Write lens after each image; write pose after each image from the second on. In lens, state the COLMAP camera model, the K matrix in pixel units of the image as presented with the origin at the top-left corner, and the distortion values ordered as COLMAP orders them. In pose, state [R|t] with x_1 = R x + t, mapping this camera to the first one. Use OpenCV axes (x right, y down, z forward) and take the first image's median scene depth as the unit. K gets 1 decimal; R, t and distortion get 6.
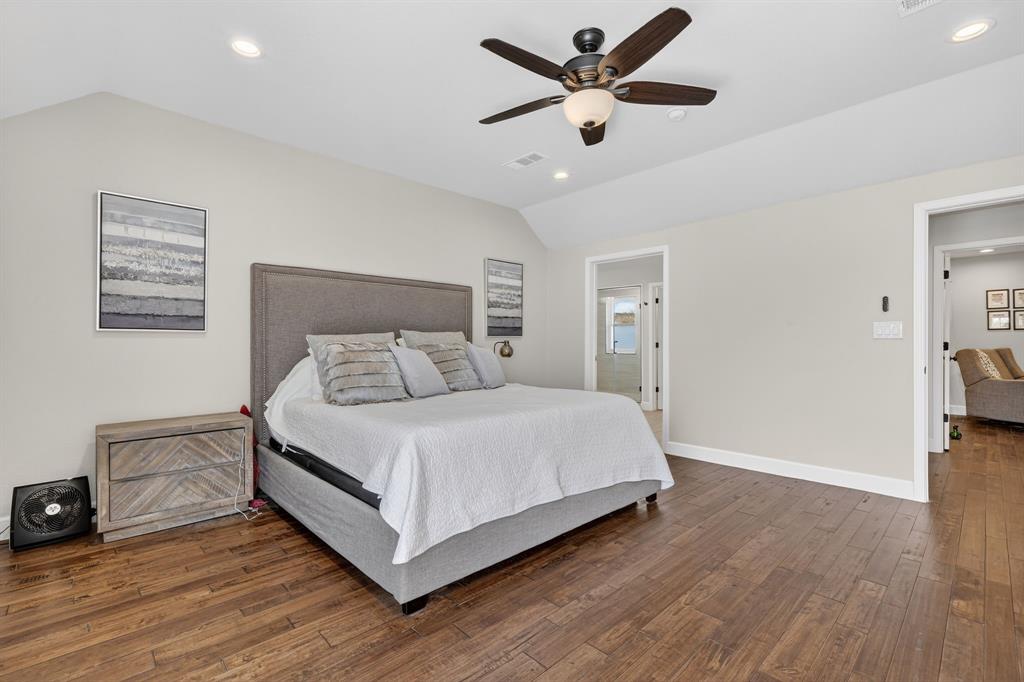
lens RADIAL K [[456.2, 0, 516.8], [0, 456.2, 343.3], [0, 0, 1]] dist [0.005784, 0.001088]
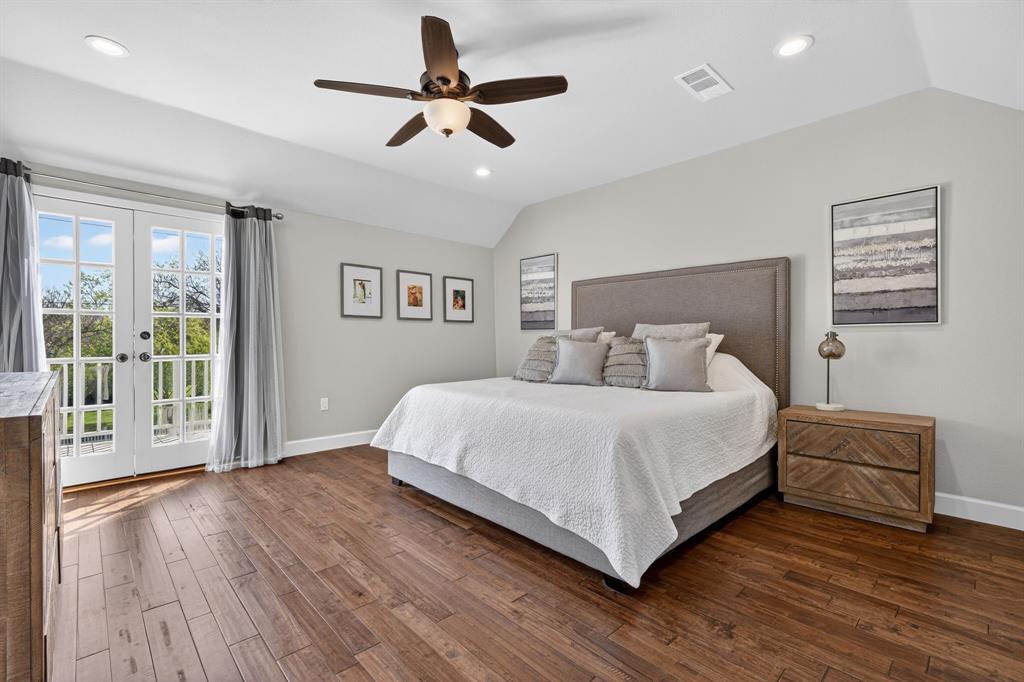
lens RADIAL K [[456.2, 0, 516.9], [0, 456.2, 339.7], [0, 0, 1]] dist [0.005784, 0.001088]
pose [[-0.007181, 0.004639, -0.999963, 0.569144], [-0.000244, 0.999989, 0.004641, 0.001804], [0.999974, 0.000277, -0.007180, 0.537673]]
